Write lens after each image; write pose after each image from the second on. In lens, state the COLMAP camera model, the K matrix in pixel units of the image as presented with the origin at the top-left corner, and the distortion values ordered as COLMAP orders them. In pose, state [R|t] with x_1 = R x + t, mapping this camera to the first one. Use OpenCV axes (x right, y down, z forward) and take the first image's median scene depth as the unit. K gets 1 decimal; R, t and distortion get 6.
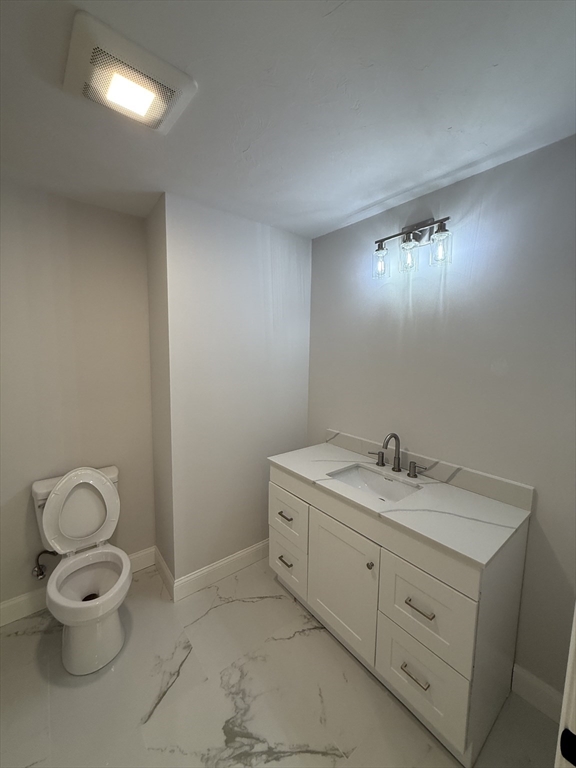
lens RADIAL K [[304.2, 0, 288.0], [0, 304.2, 384.0], [0, 0, 1]] dist [0.001092, 0.000213]
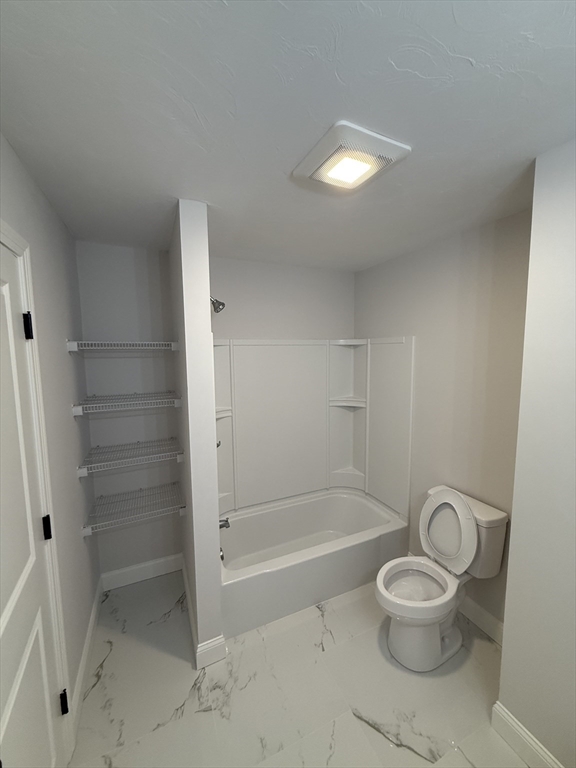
lens RADIAL K [[304.2, 0, 288.0], [0, 304.2, 384.0], [0, 0, 1]] dist [0.001092, 0.000213]
pose [[-0.242019, 0.083749, -0.966650, 0.483066], [-0.101012, 0.988679, 0.110948, -0.157832], [0.964999, 0.124495, -0.230819, 0.742413]]
